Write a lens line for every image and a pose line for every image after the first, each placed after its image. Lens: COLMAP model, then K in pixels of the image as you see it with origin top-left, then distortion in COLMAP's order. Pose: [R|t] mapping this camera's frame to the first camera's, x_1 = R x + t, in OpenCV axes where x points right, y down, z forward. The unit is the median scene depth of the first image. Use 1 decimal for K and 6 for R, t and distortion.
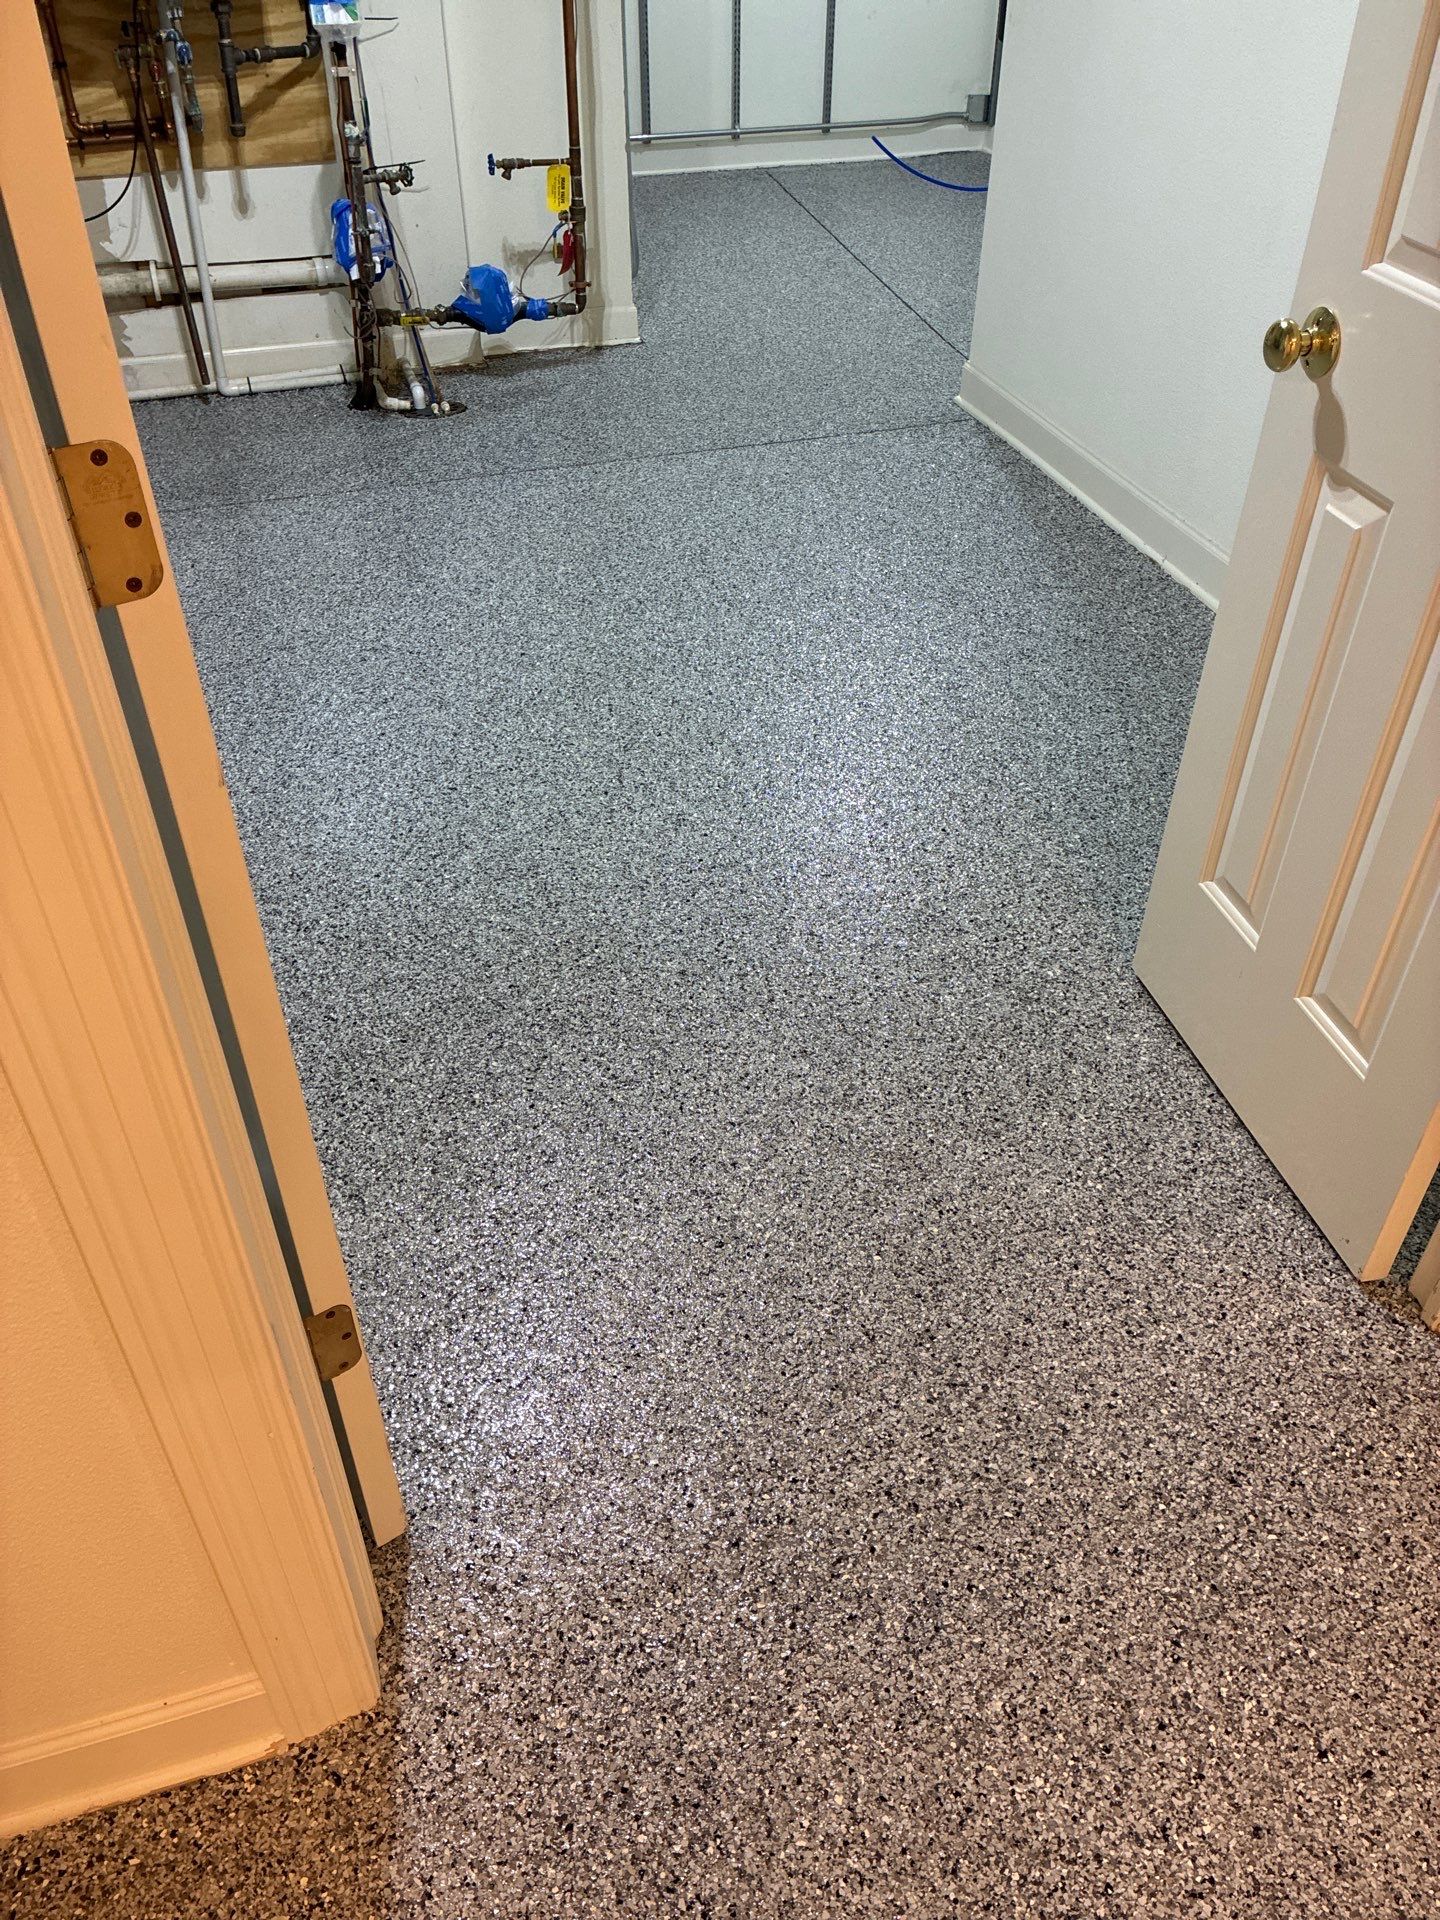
lens RADIAL K [[1456.3, 0, 720.0], [0, 1456.3, 960.0], [0, 0, 1]] dist [0.037825, -0.066637]
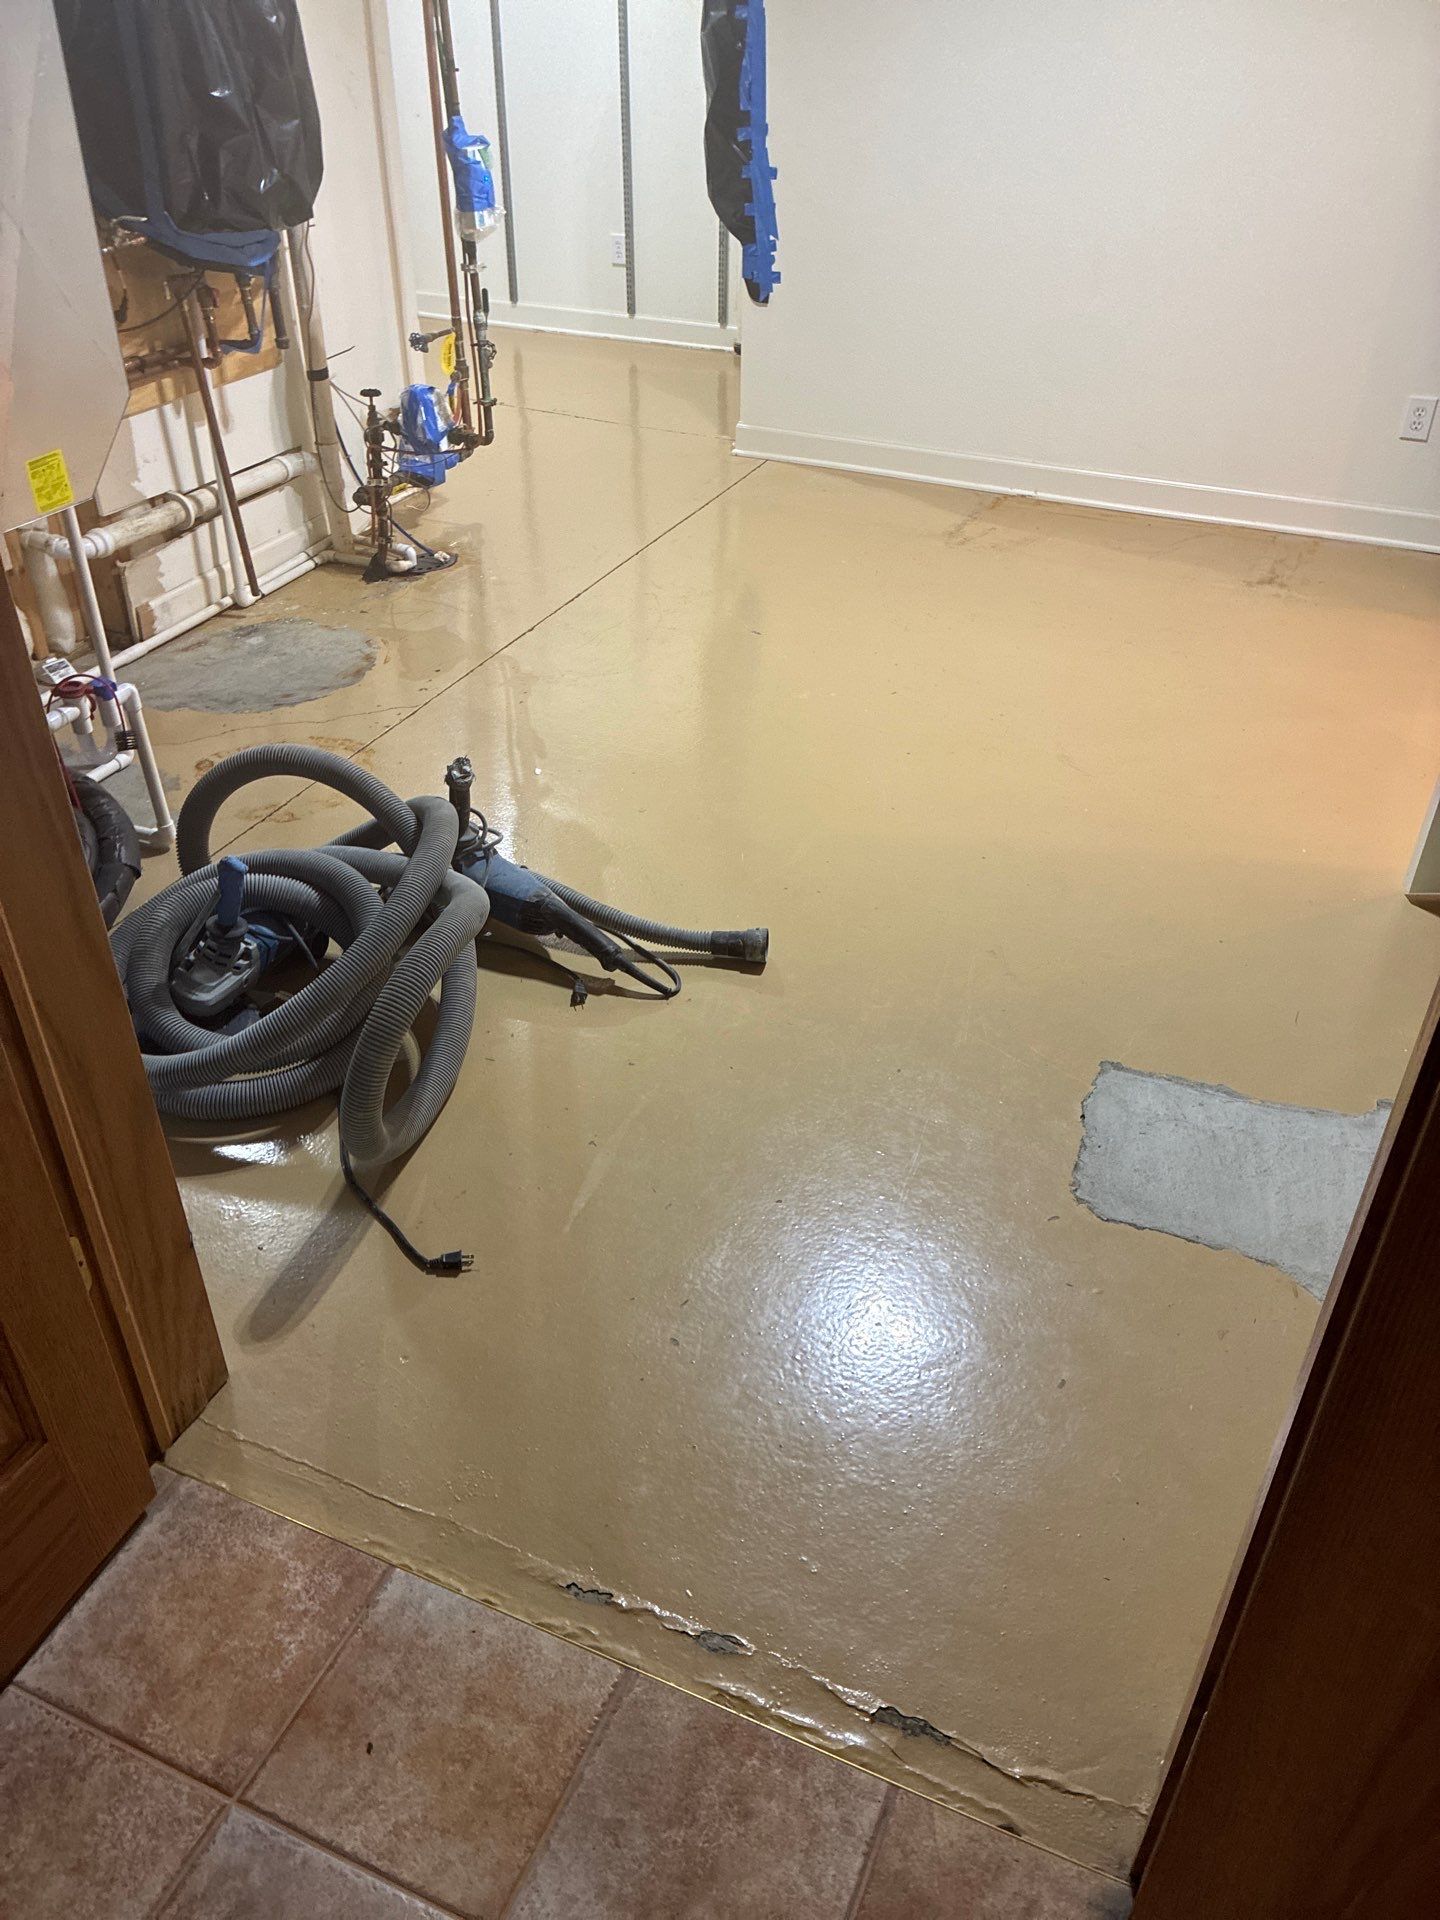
lens RADIAL K [[1456.3, 0, 720.0], [0, 1456.3, 960.0], [0, 0, 1]] dist [0.037825, -0.066637]
pose [[0.644246, -0.432098, 0.631061, -0.911010], [0.476875, 0.872029, 0.110253, -0.141999], [-0.597944, 0.229907, 0.767858, 0.110623]]
